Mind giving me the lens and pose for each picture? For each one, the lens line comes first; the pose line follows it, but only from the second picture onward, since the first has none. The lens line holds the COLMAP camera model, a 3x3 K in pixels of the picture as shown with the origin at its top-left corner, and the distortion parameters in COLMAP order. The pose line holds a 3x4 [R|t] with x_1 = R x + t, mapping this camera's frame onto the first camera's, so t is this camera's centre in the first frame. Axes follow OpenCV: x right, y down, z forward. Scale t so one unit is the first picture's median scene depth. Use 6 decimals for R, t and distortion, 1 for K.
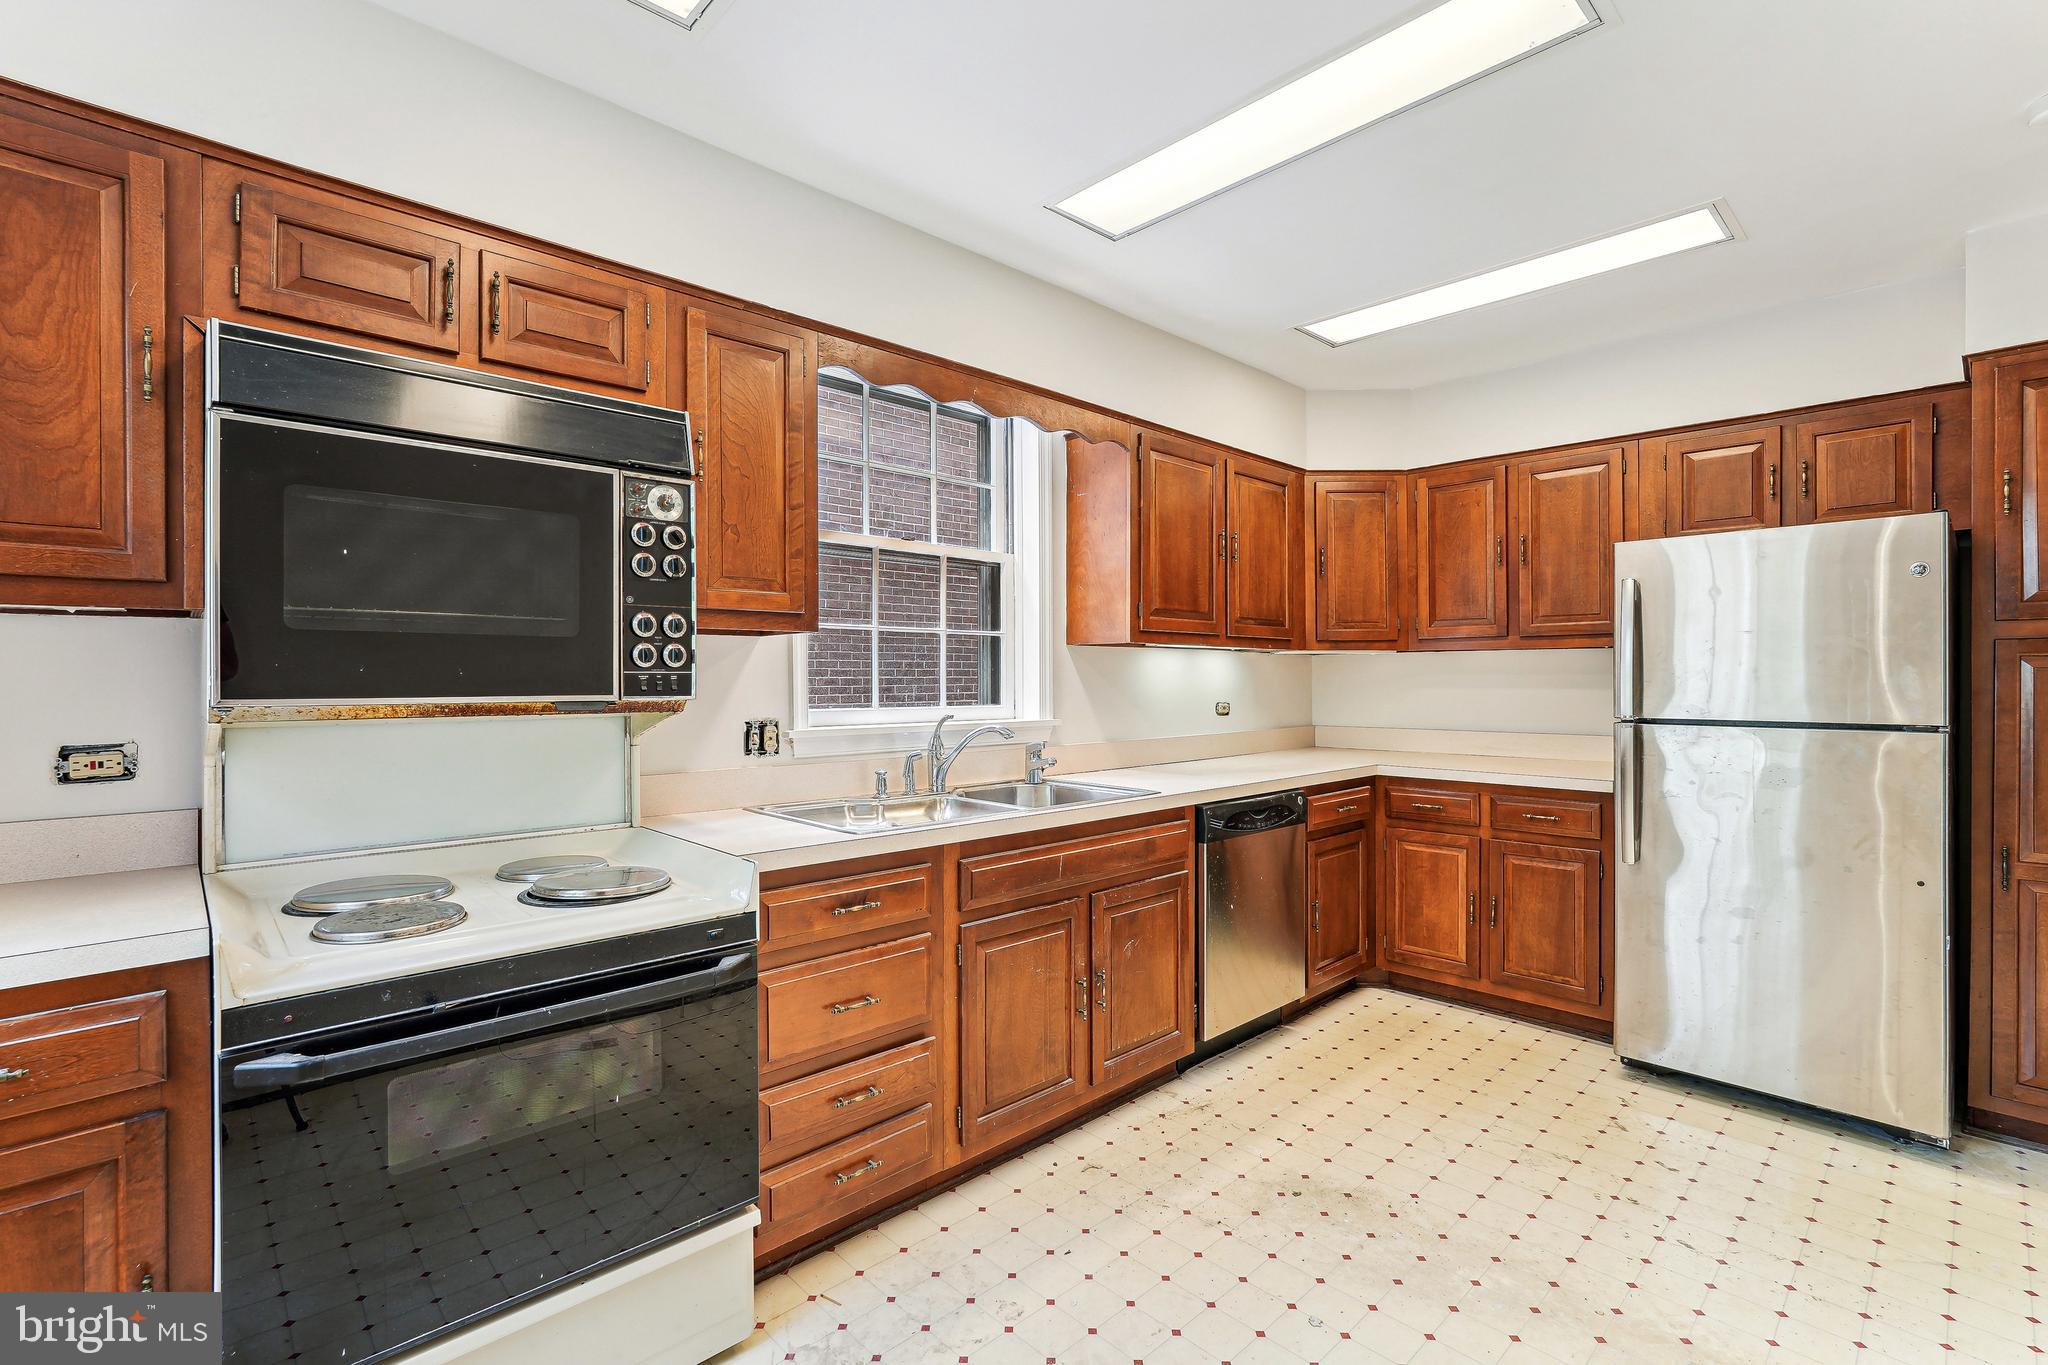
lens RADIAL K [[934.7, 0, 1027.1], [0, 934.7, 673.5], [0, 0, 1]] dist [0.010077, 0.000023]
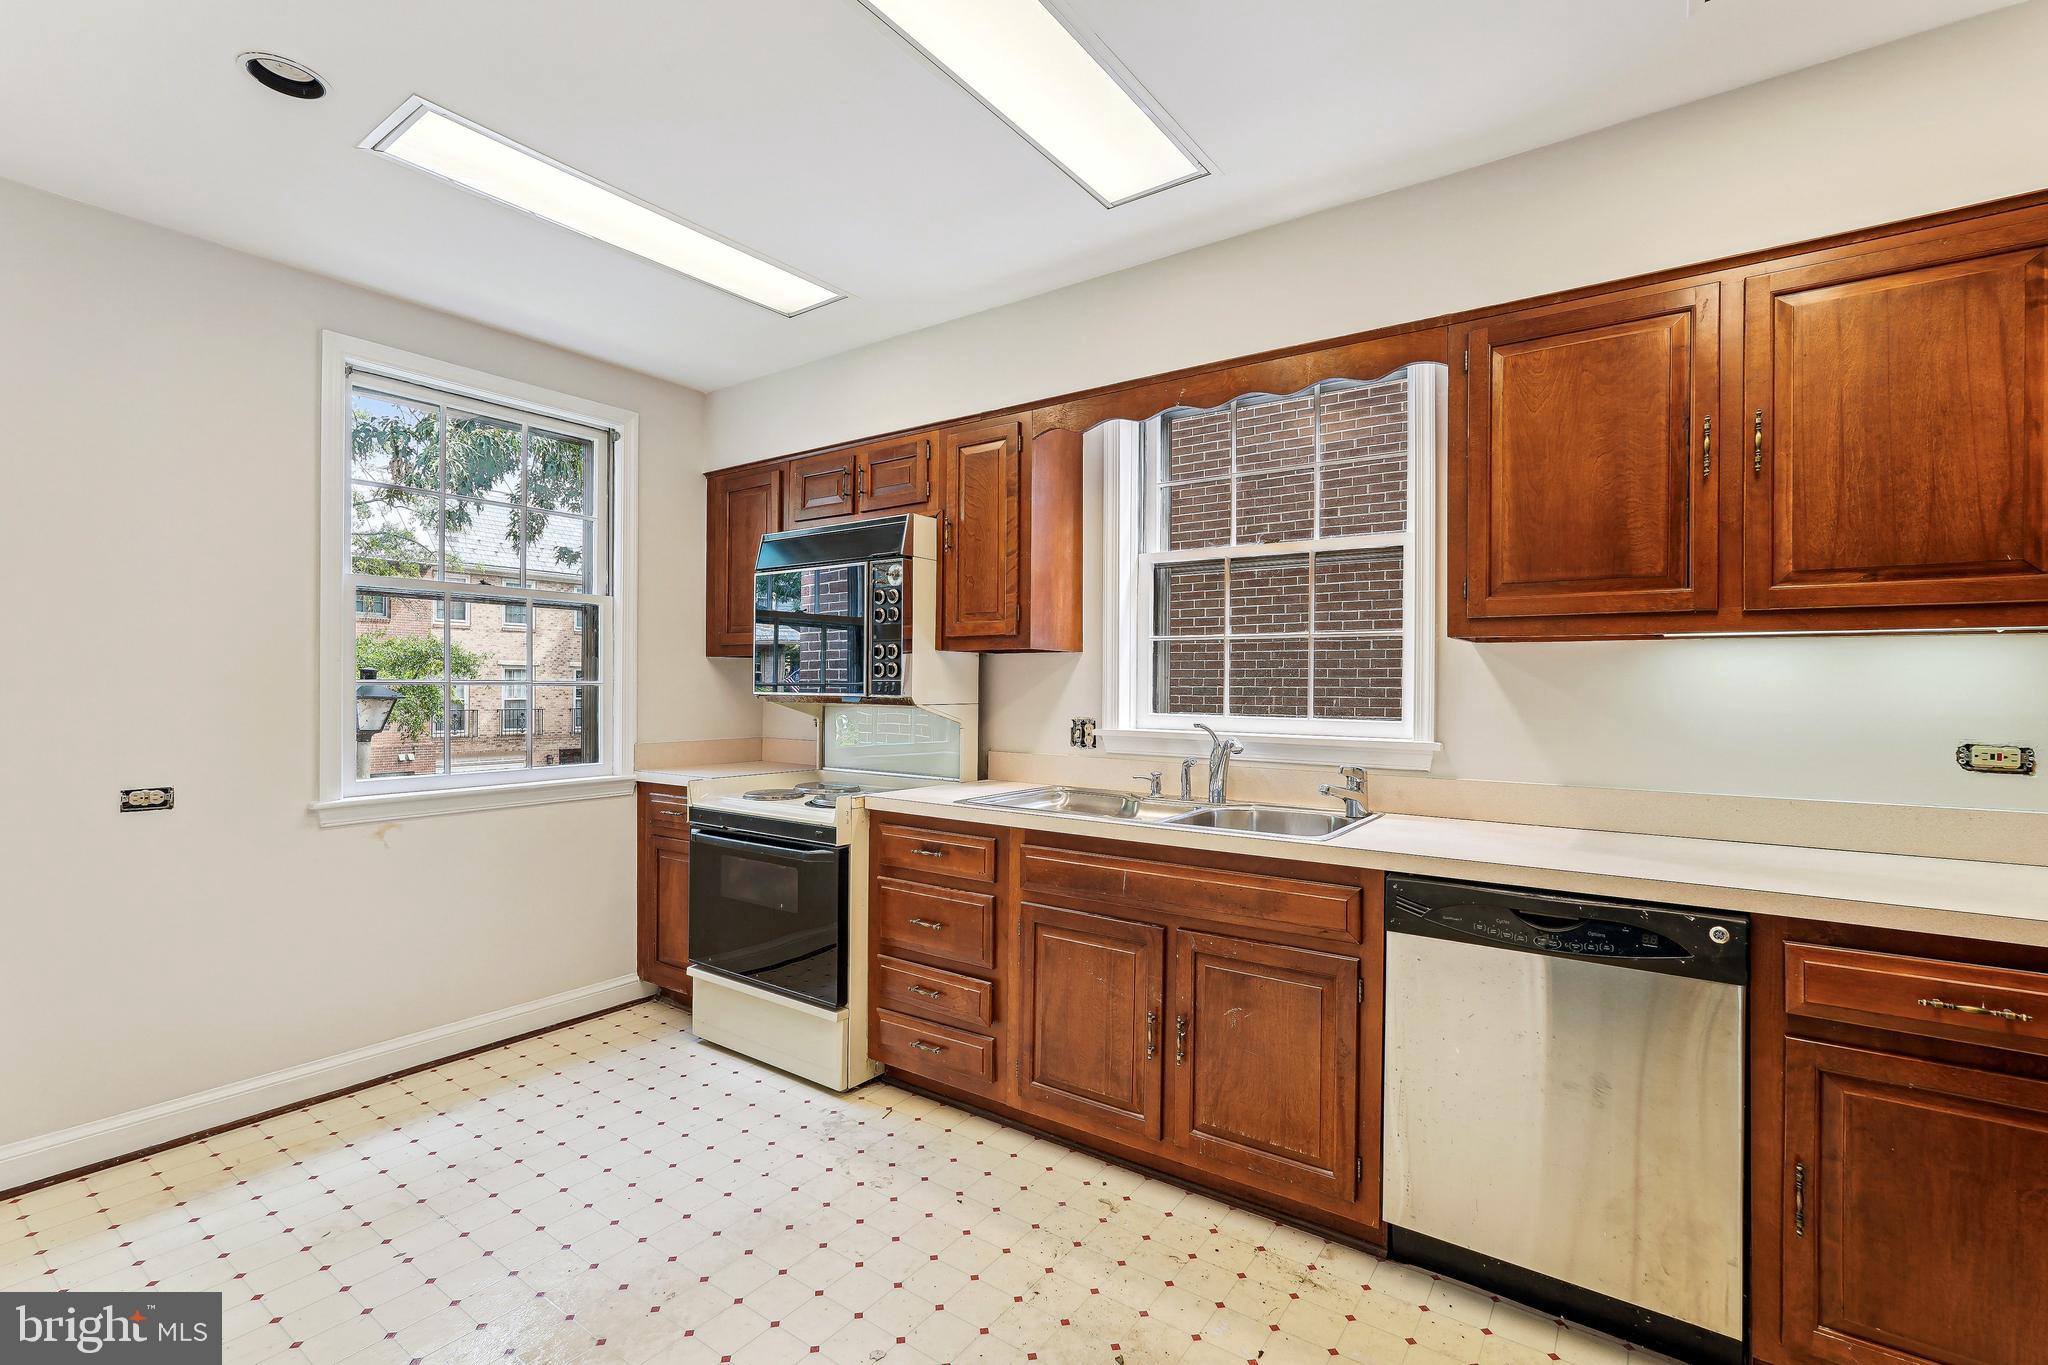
lens RADIAL K [[915.2, 0, 1028.2], [0, 915.2, 681.4], [0, 0, 1]] dist [-0.000623, 0.000444]
pose [[0.185624, -0.005312, -0.982606, 0.884969], [-0.005357, 0.999965, -0.006417, 0.007618], [0.982606, 0.006455, 0.185589, 0.689956]]
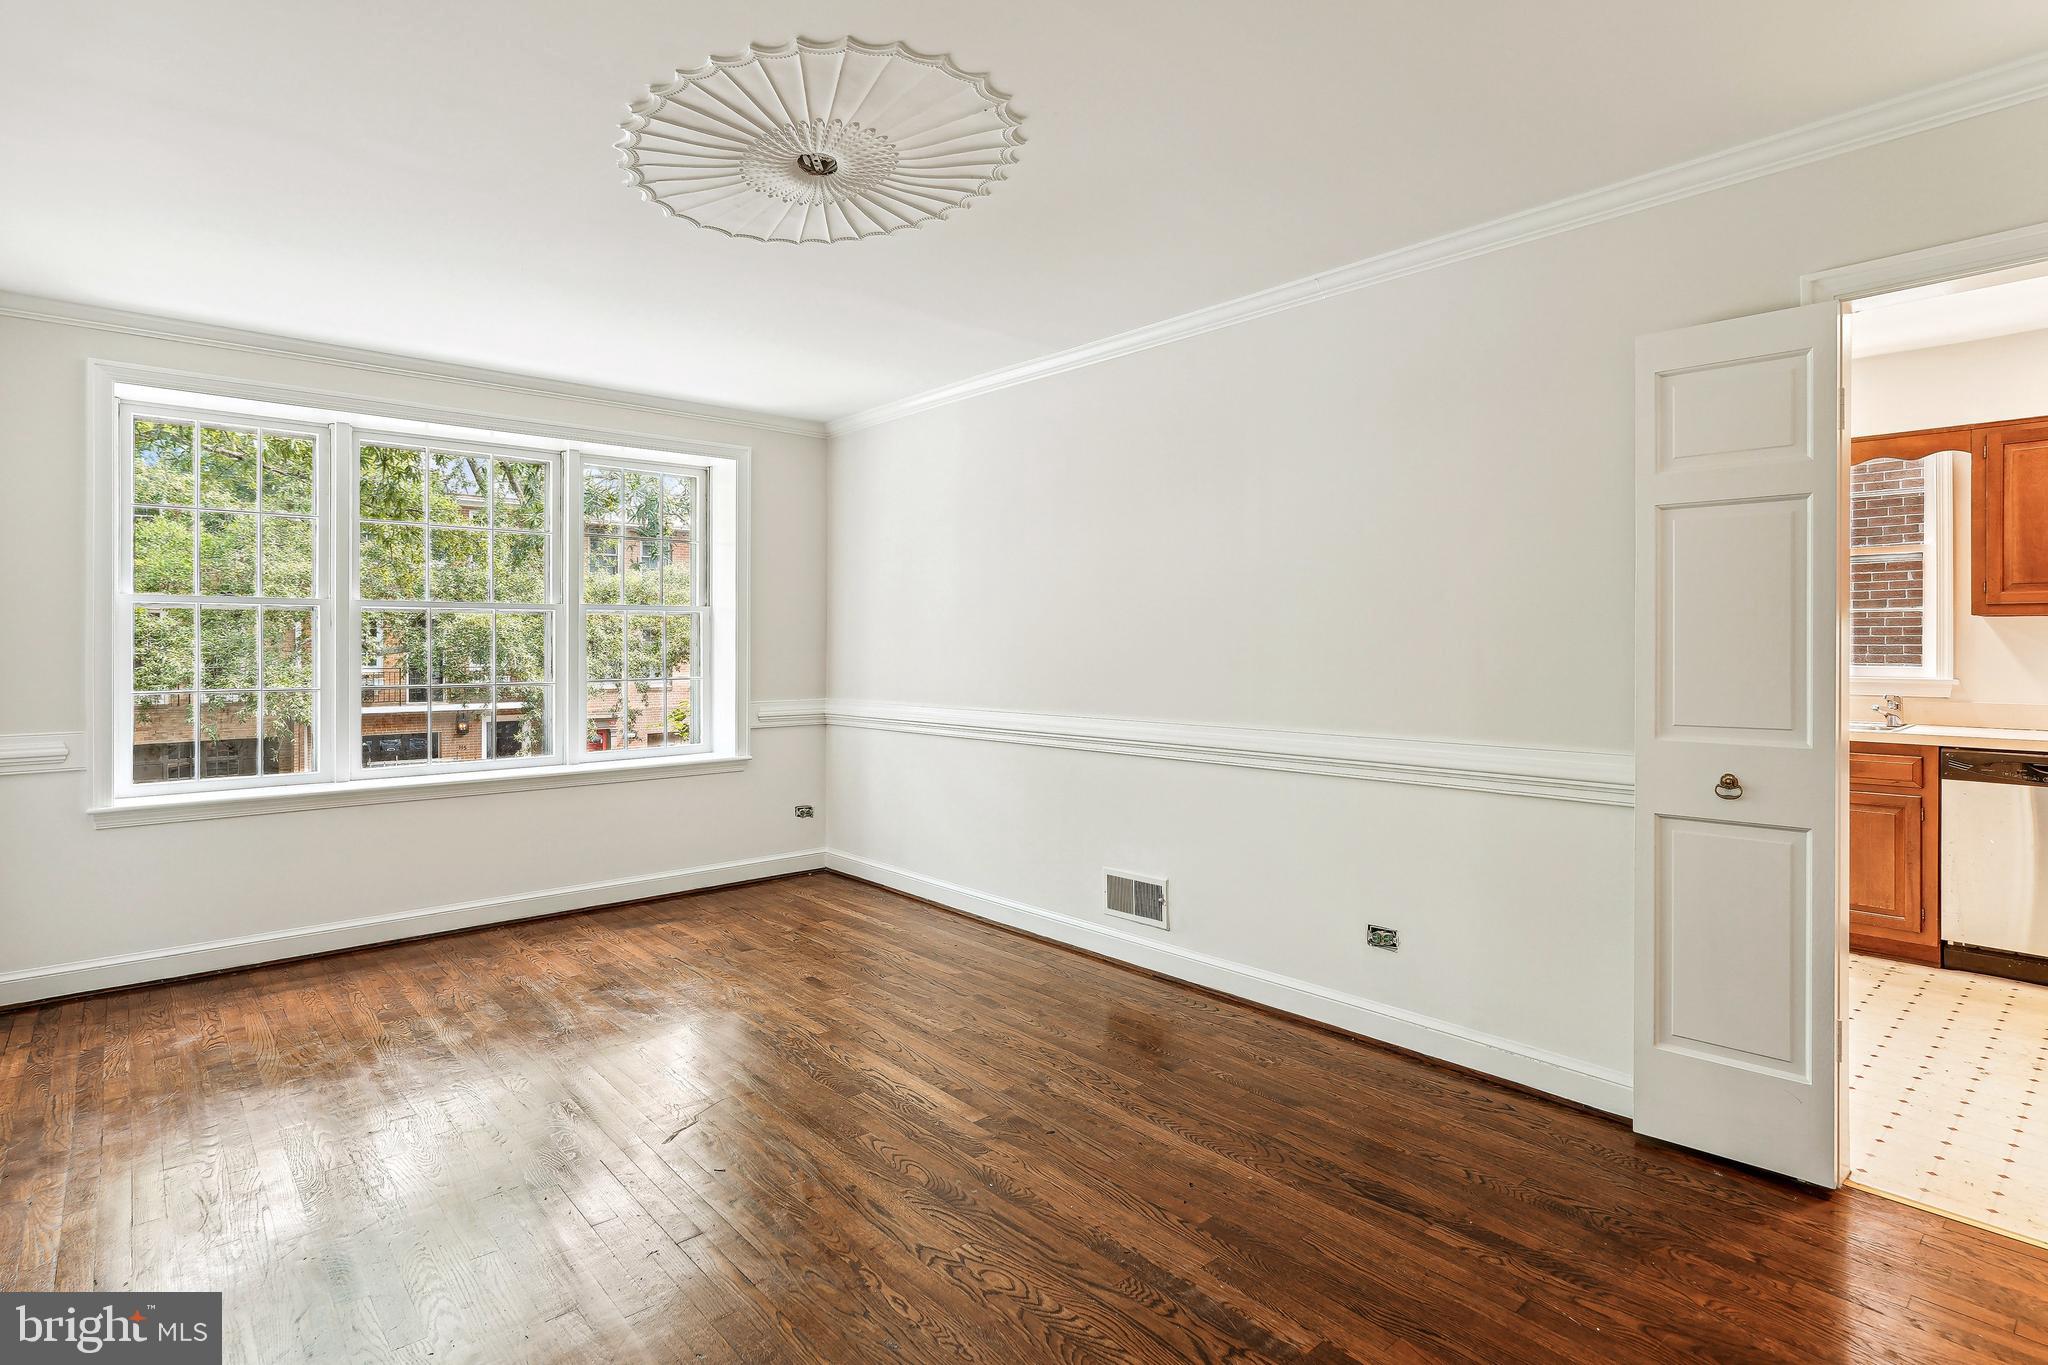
lens RADIAL K [[1034.4, 0, 1022.2], [0, 1034.4, 642.7], [0, 0, 1]] dist [0.000925, 0.000423]
pose [[-0.030729, -0.001207, -0.999527, 1.778381], [0.001506, 0.999998, -0.001254, 0.002808], [0.999527, -0.001544, -0.030727, -0.196501]]
